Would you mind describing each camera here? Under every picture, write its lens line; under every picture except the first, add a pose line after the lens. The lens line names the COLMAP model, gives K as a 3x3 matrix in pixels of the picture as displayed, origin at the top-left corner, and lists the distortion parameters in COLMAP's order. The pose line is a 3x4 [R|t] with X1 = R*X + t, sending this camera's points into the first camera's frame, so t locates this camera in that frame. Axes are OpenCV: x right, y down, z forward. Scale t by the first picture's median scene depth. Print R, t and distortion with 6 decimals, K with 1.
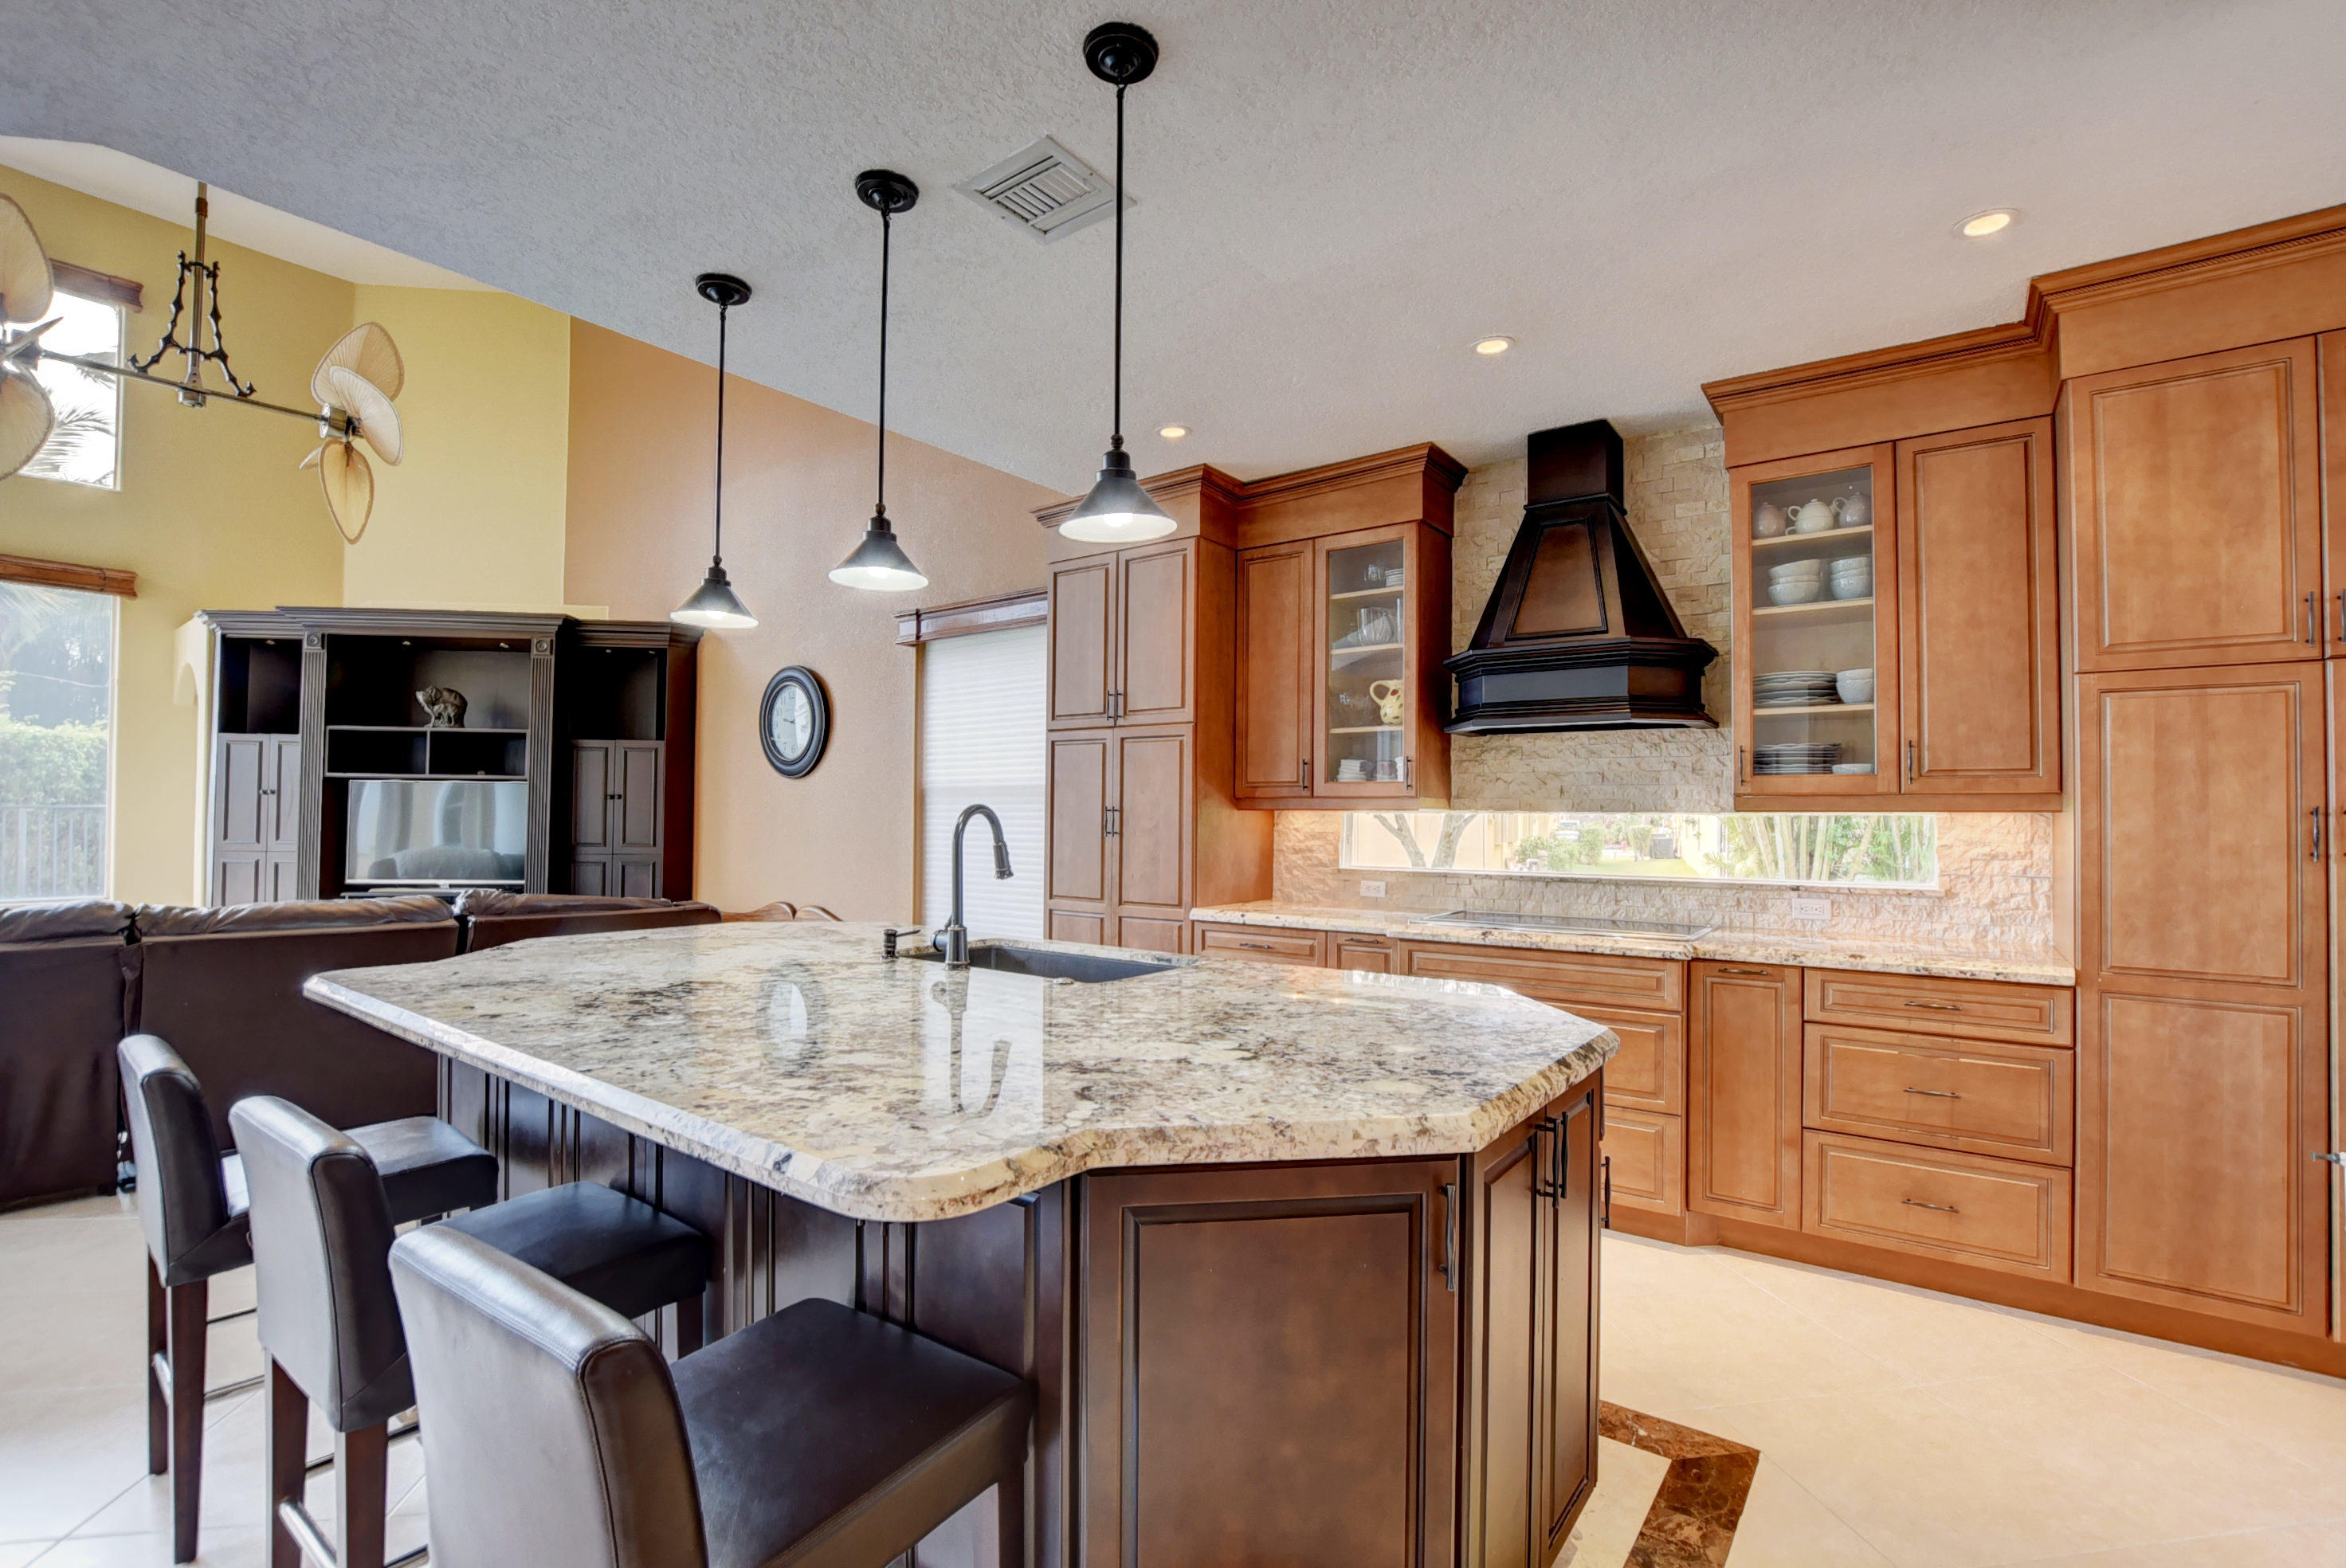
lens RADIAL K [[1051.2, 0, 1174.9], [0, 1051.2, 784.2], [0, 0, 1]] dist [-0.013469, -0.000285]
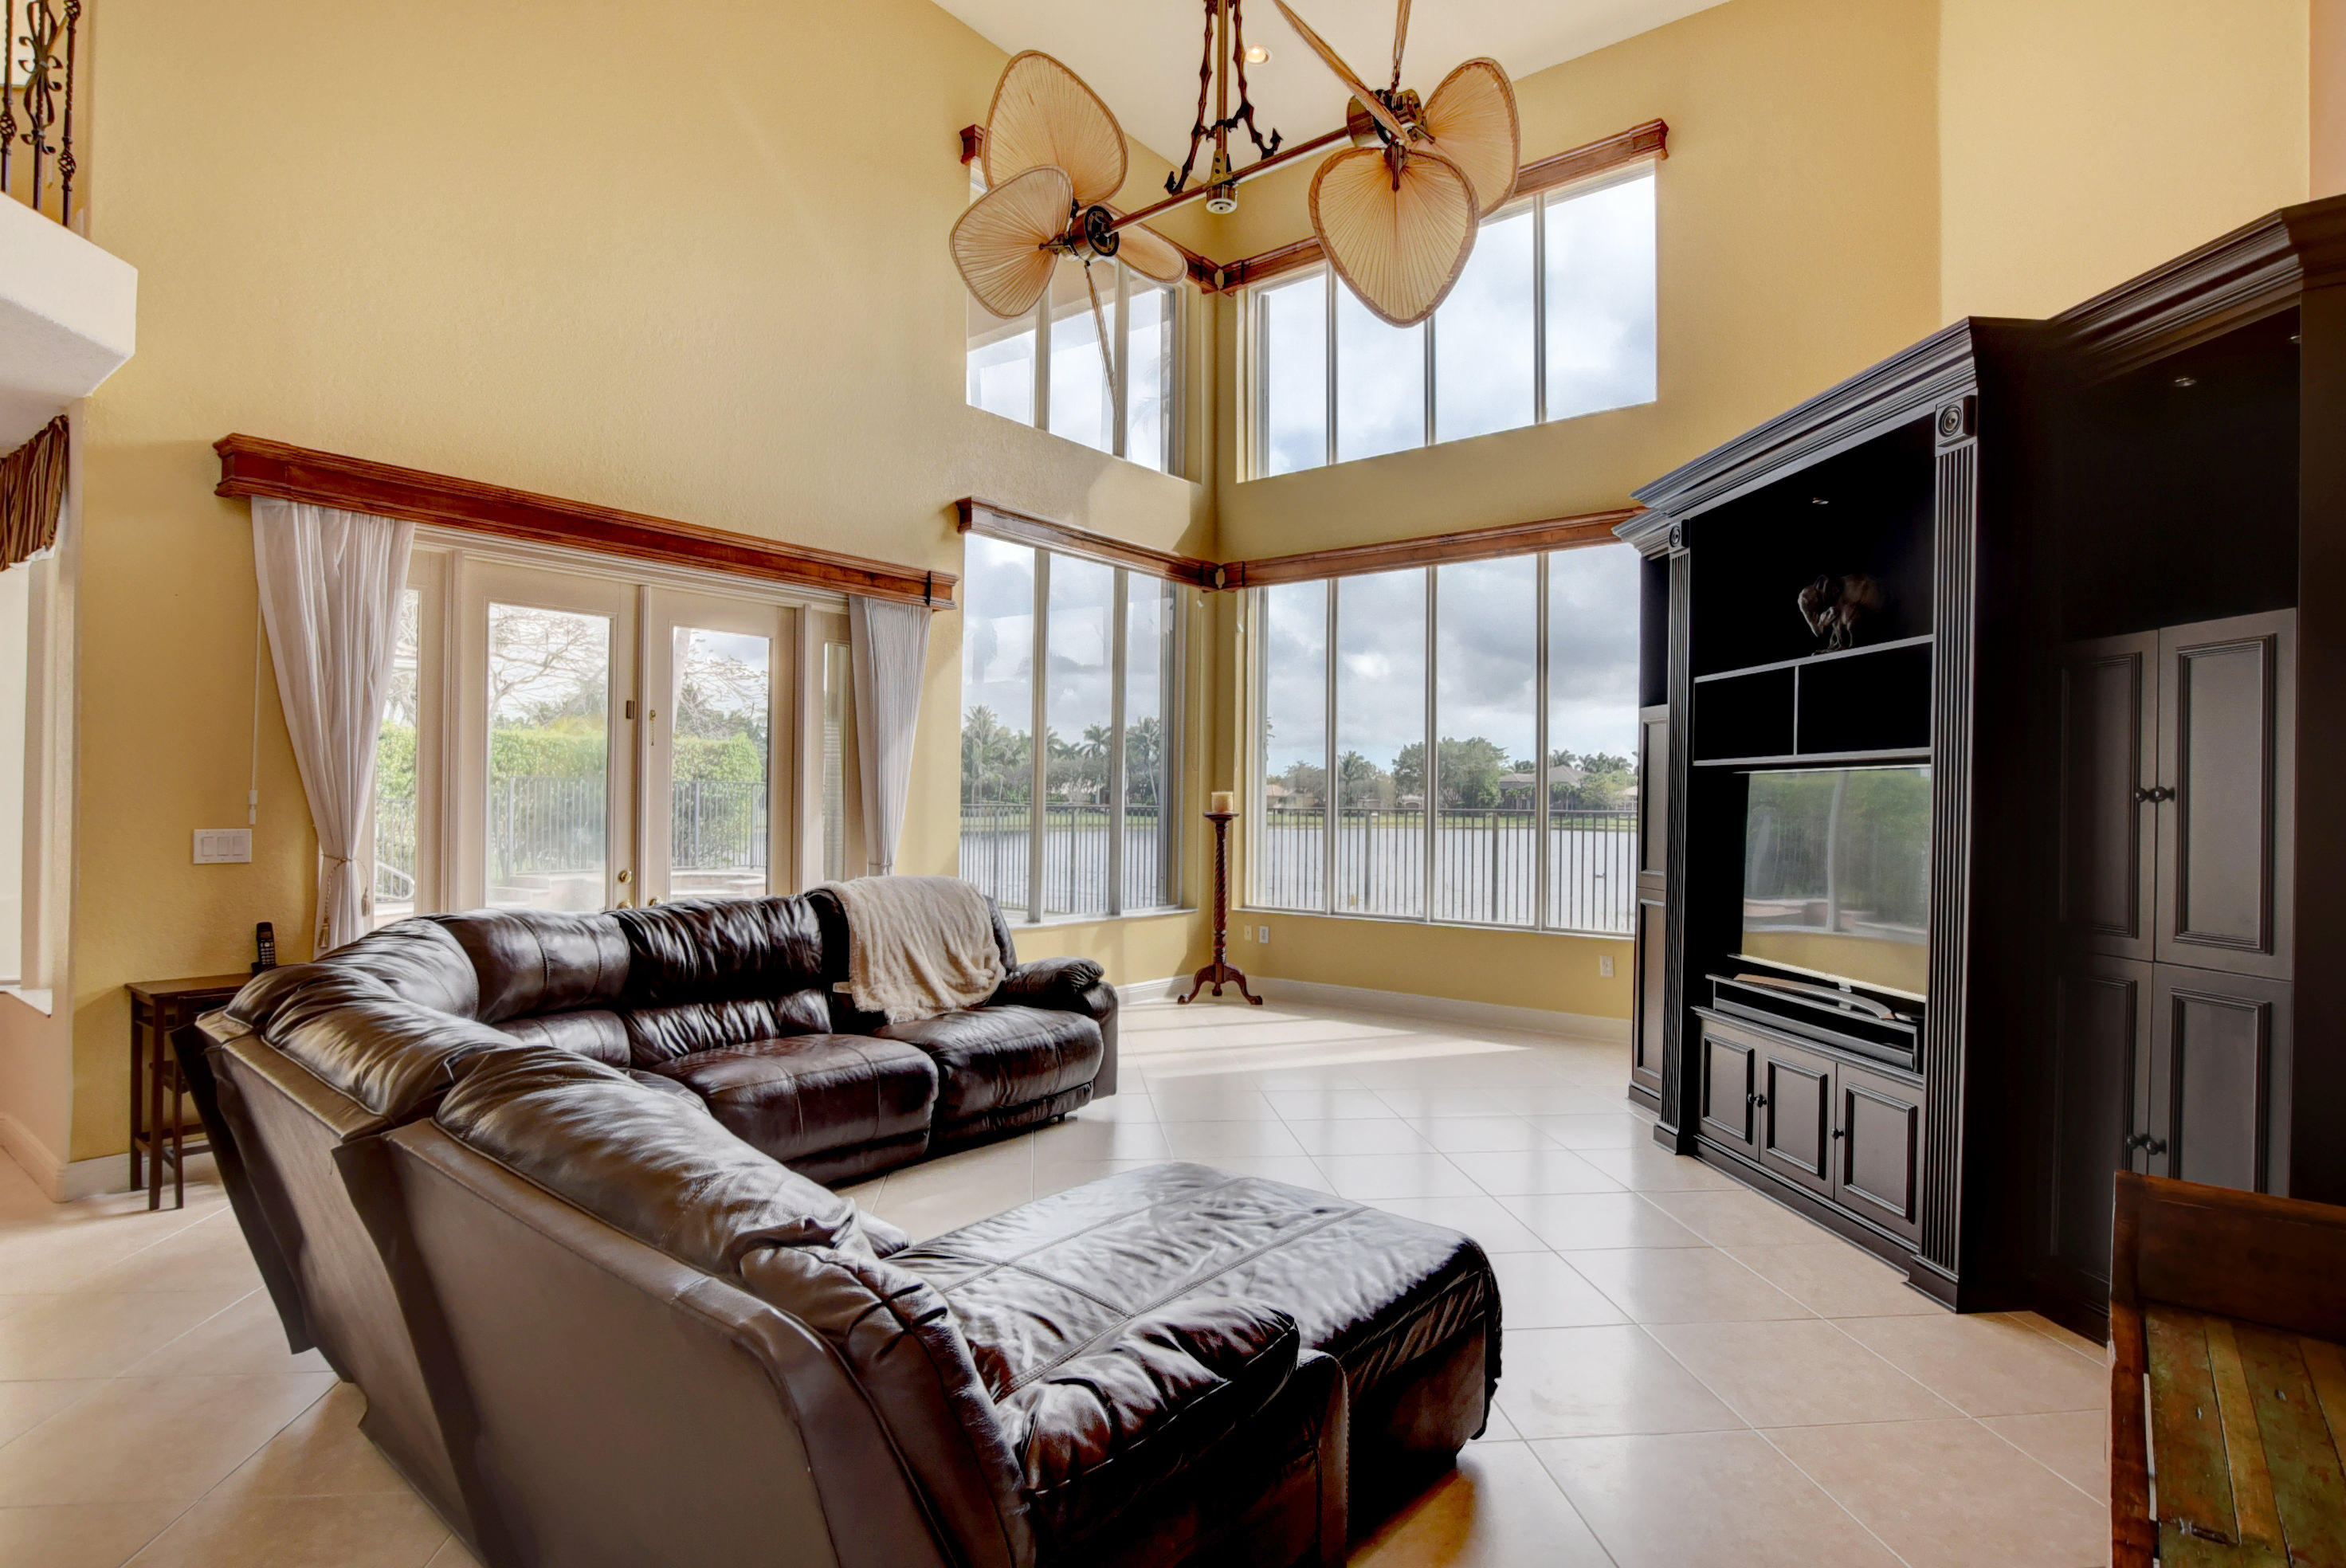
lens RADIAL K [[1206.6, 0, 1164.9], [0, 1206.6, 789.0], [0, 0, 1]] dist [-0.018086, 0.004520]
pose [[-0.044497, -0.020058, -0.998808, -0.181753], [0.013309, 0.999698, -0.020669, 0.019399], [0.998921, -0.014213, -0.044216, 0.956829]]
